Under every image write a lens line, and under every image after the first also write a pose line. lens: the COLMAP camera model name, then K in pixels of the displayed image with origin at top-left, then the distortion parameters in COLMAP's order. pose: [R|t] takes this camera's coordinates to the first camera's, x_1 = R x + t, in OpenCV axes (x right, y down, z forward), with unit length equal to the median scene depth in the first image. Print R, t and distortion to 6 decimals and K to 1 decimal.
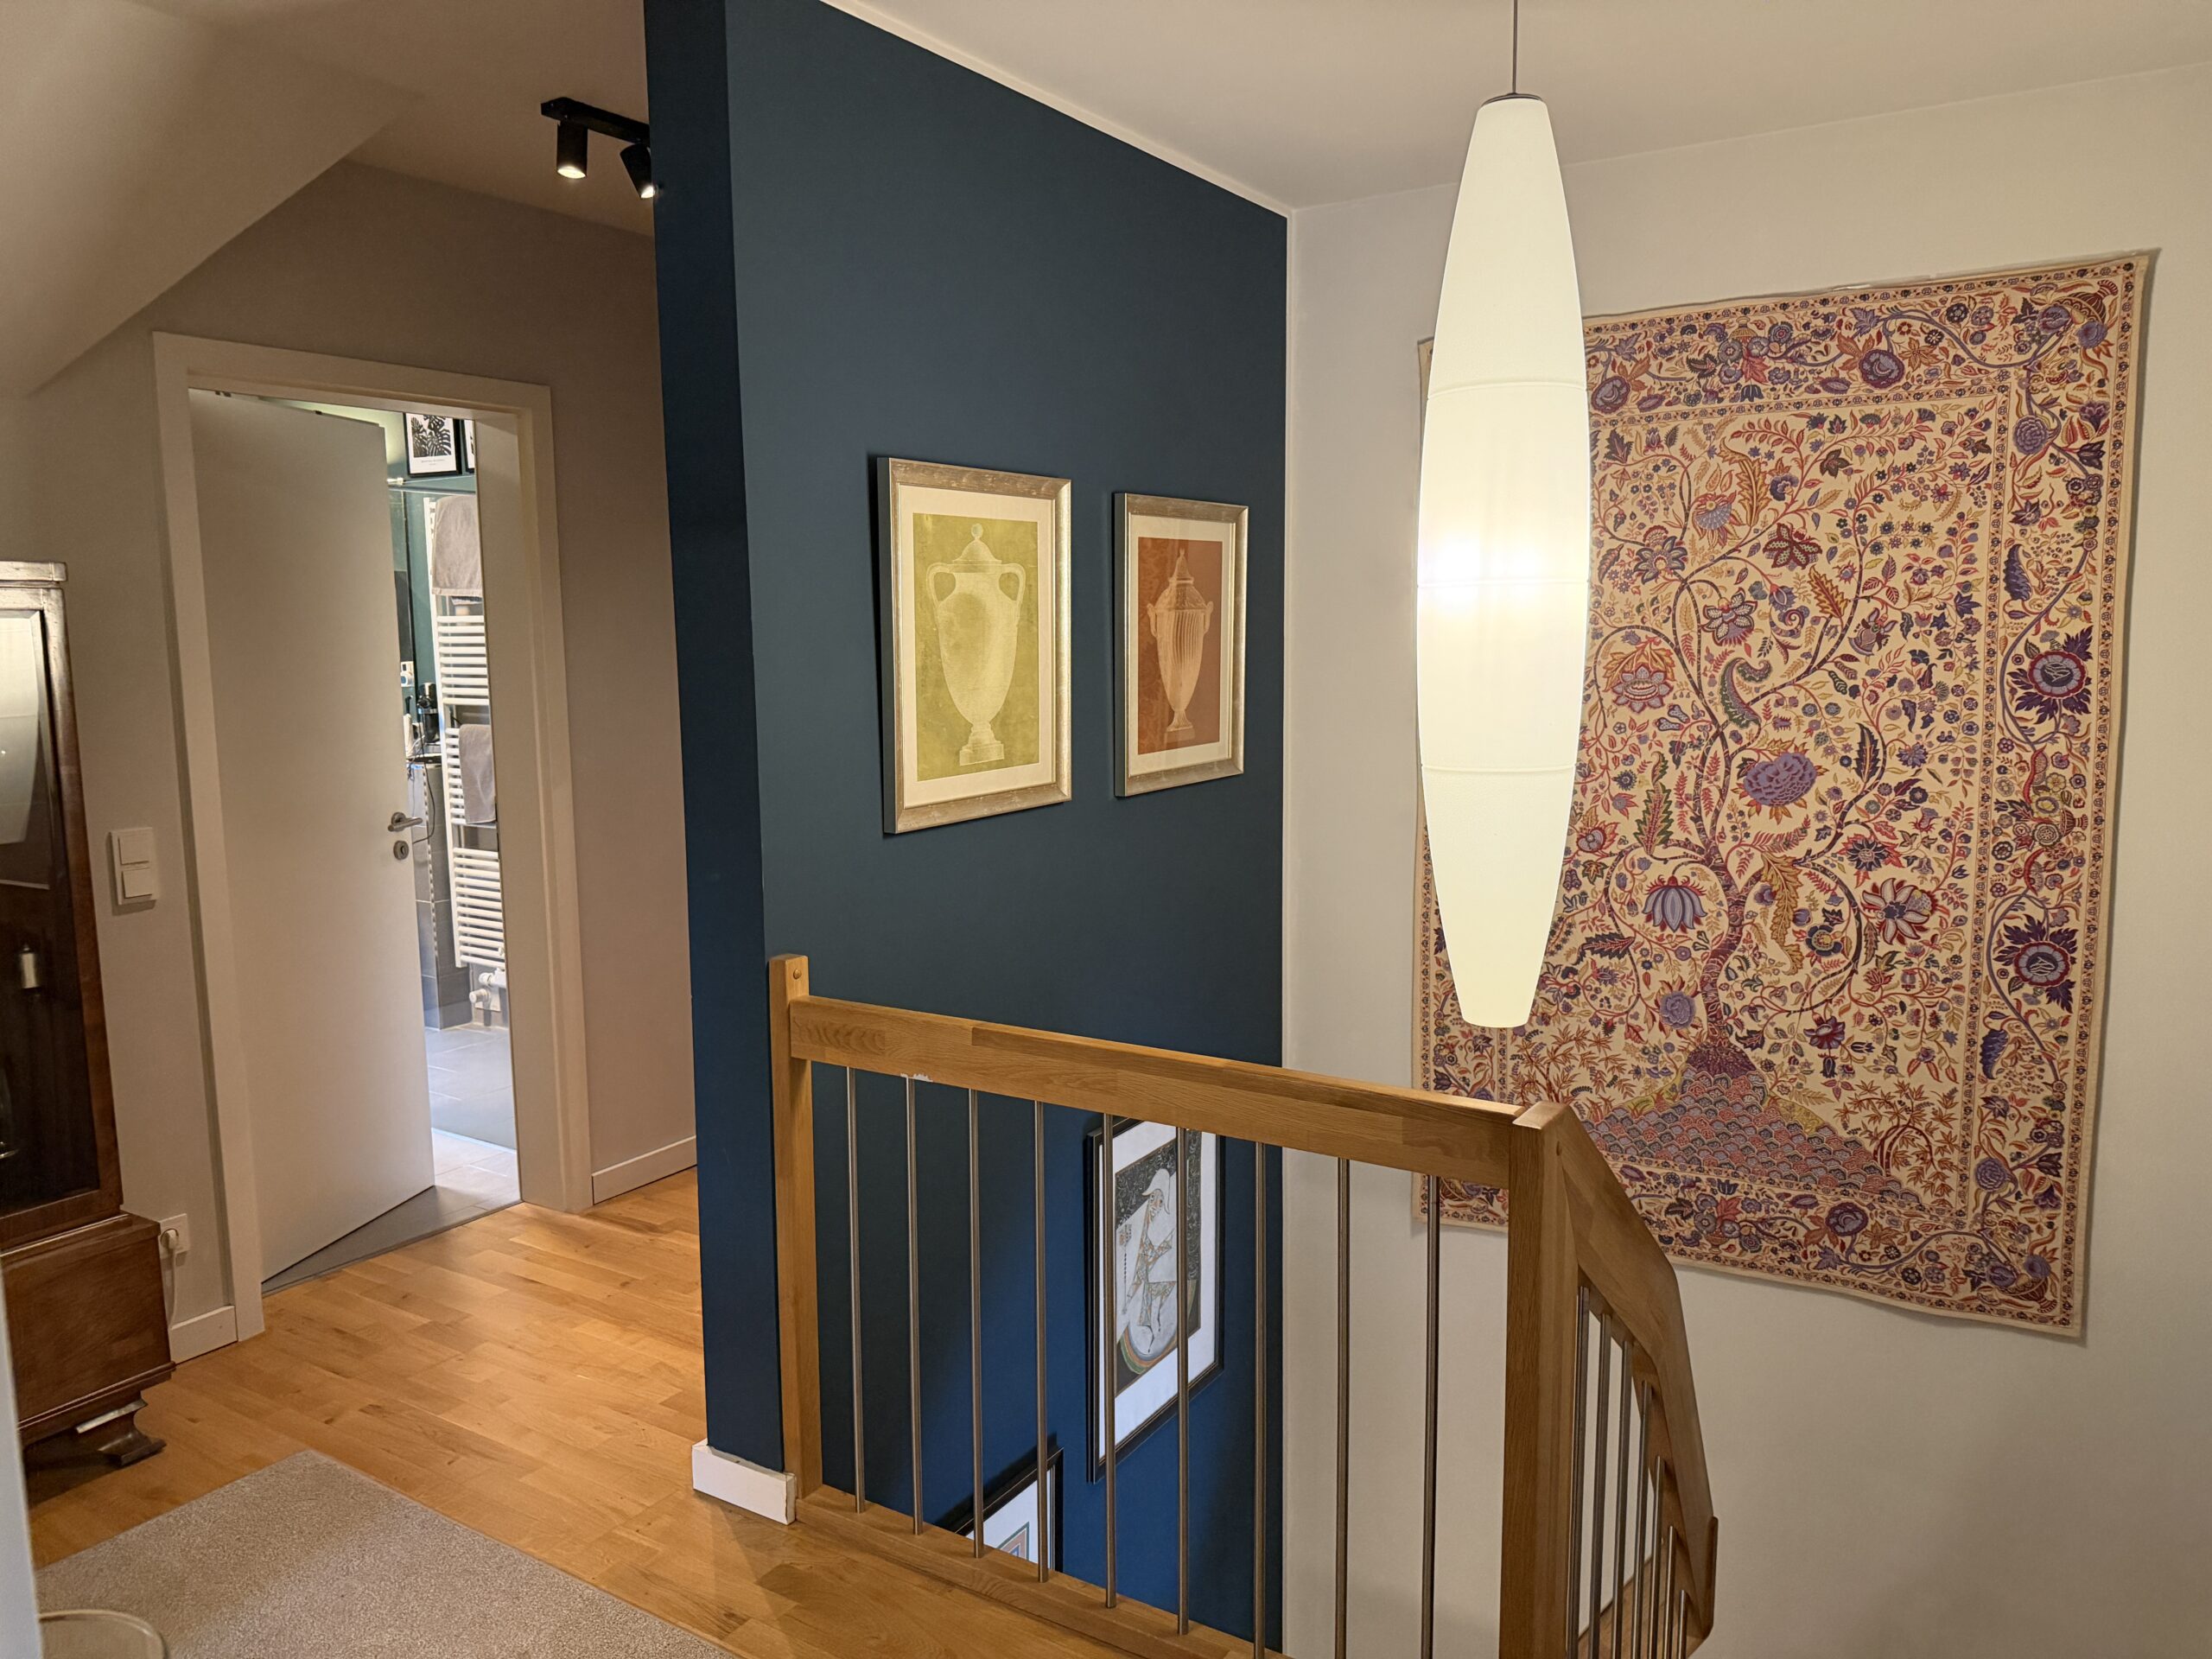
lens RADIAL K [[1549.6, 0, 1109.6], [0, 1549.6, 824.1], [0, 0, 1]] dist [0.003301, 0.000395]
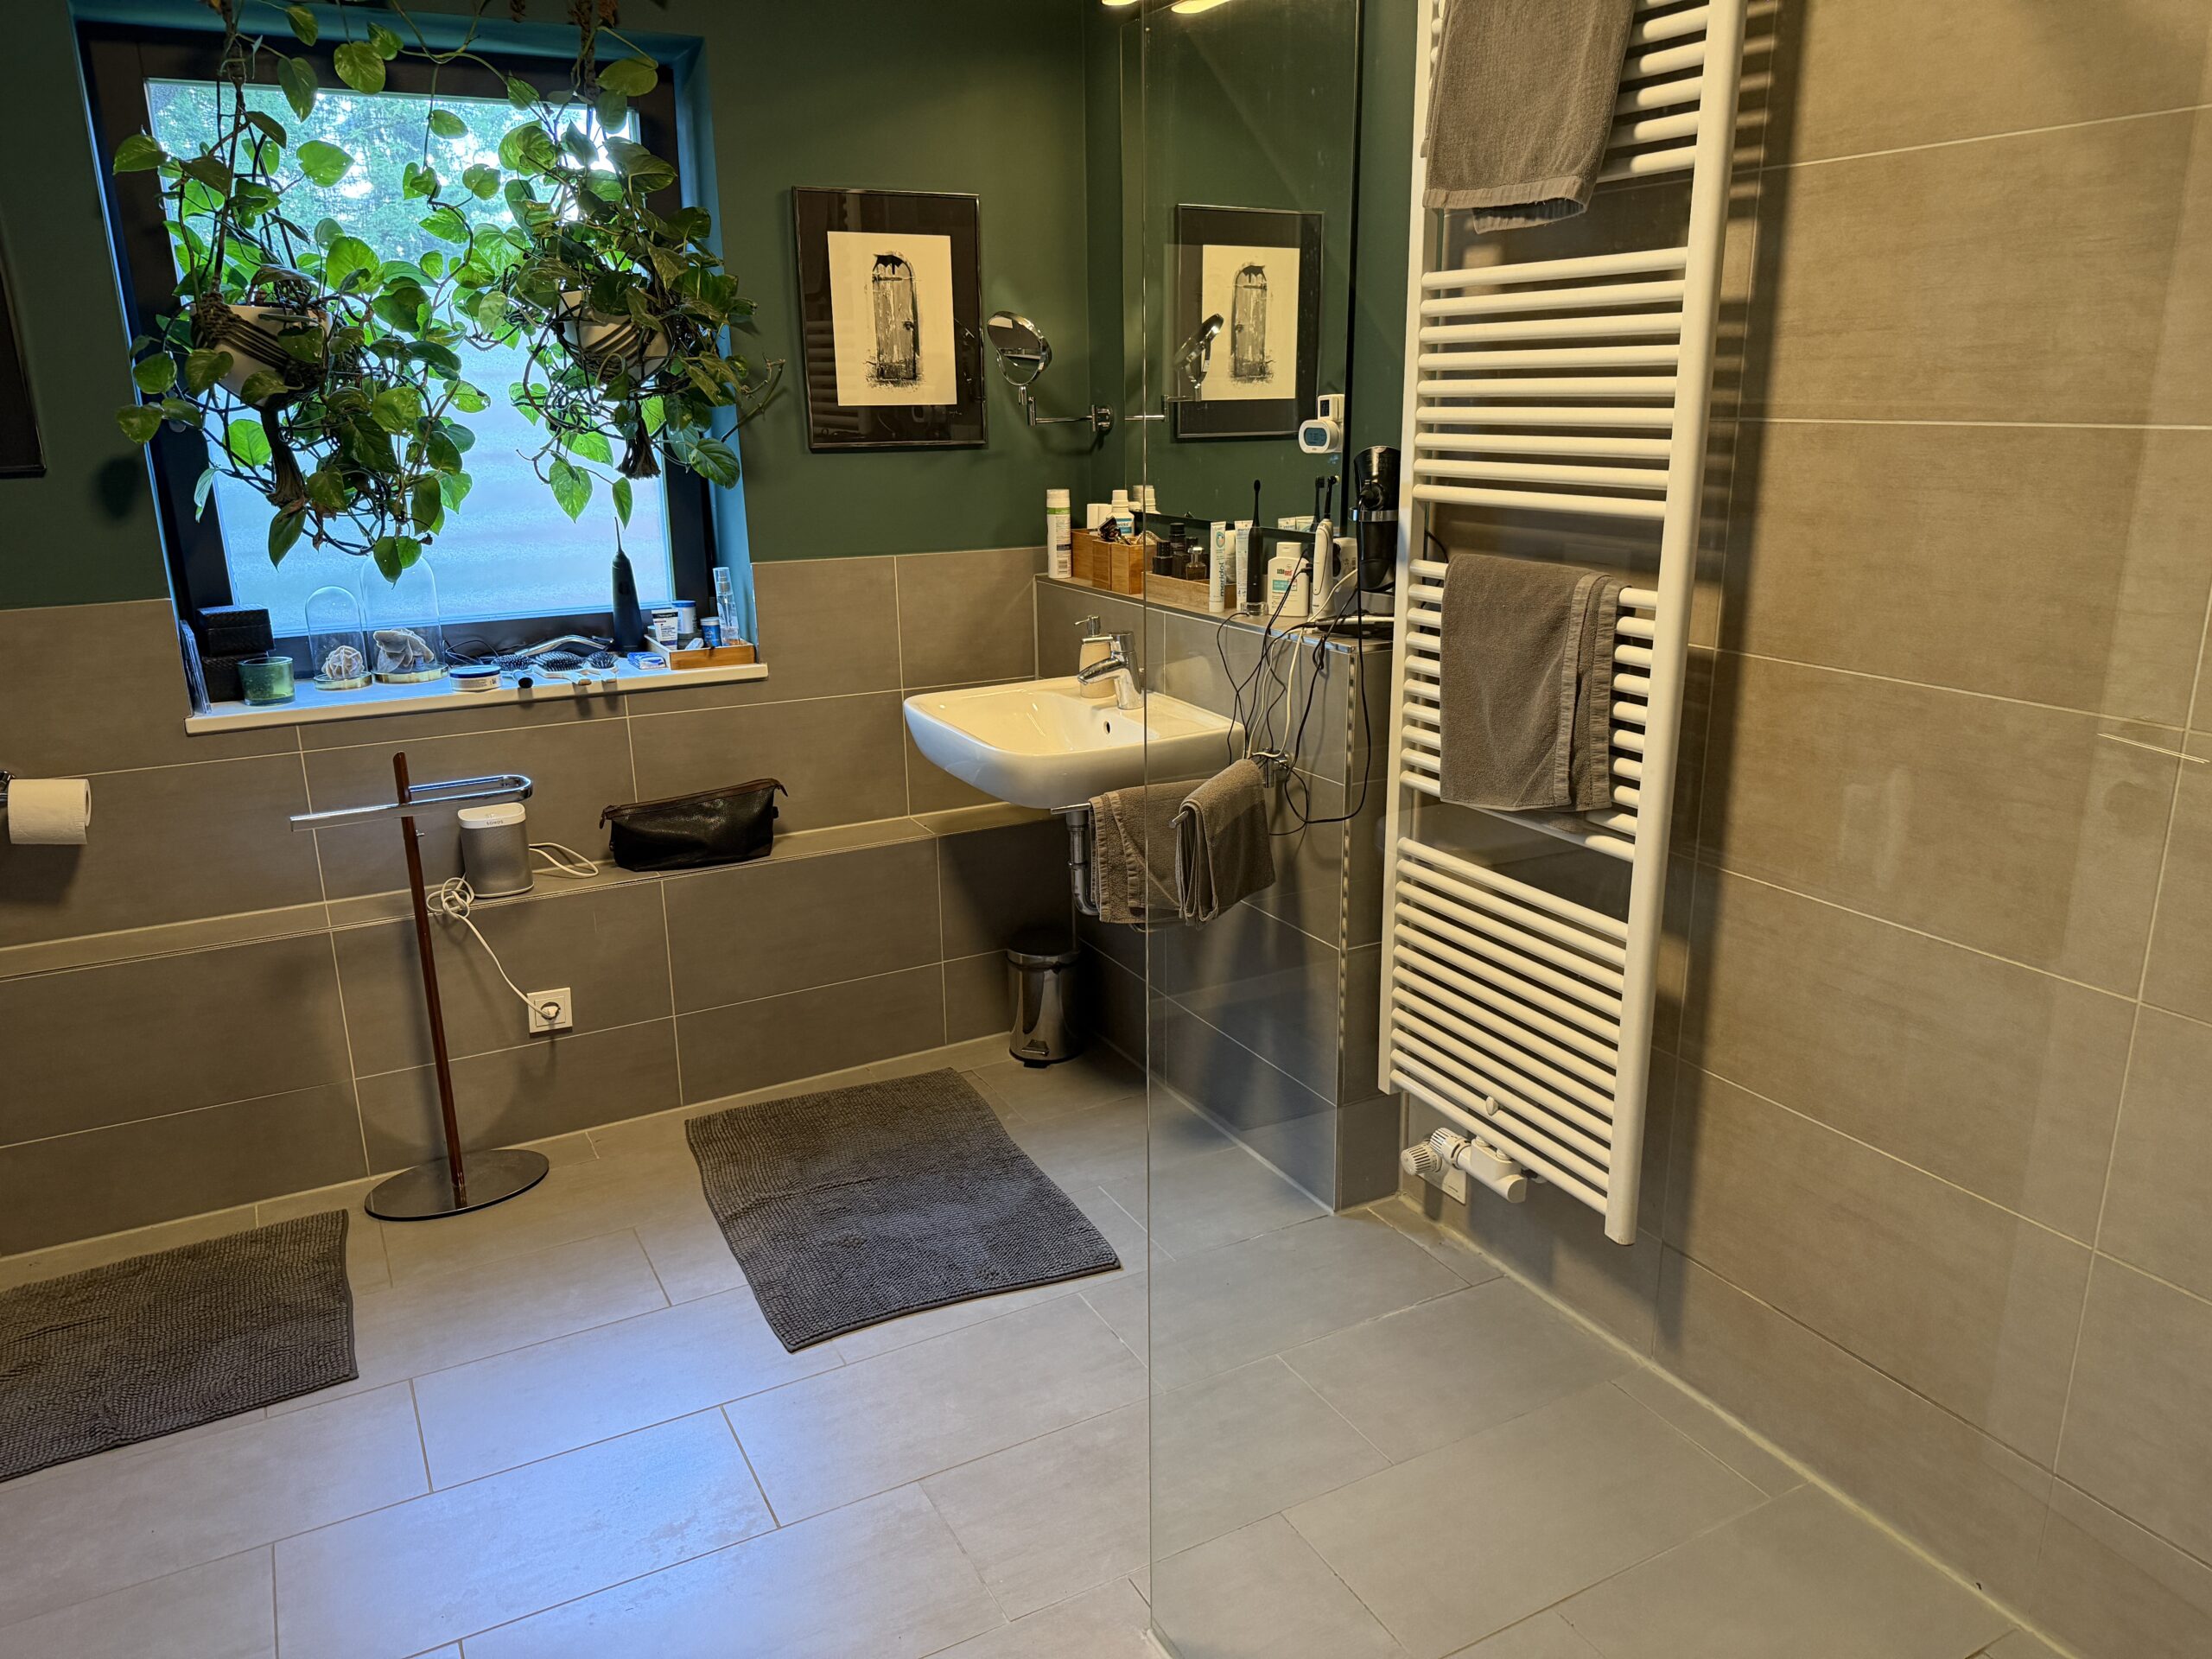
lens RADIAL K [[1549.6, 0, 1106.3], [0, 1549.6, 828.3], [0, 0, 1]] dist [0.003301, 0.000395]
pose [[0.879421, 0.129473, -0.458100, -0.300745], [-0.053807, 0.983172, 0.174580, -0.058853], [0.472994, -0.128880, 0.871588, 0.591798]]
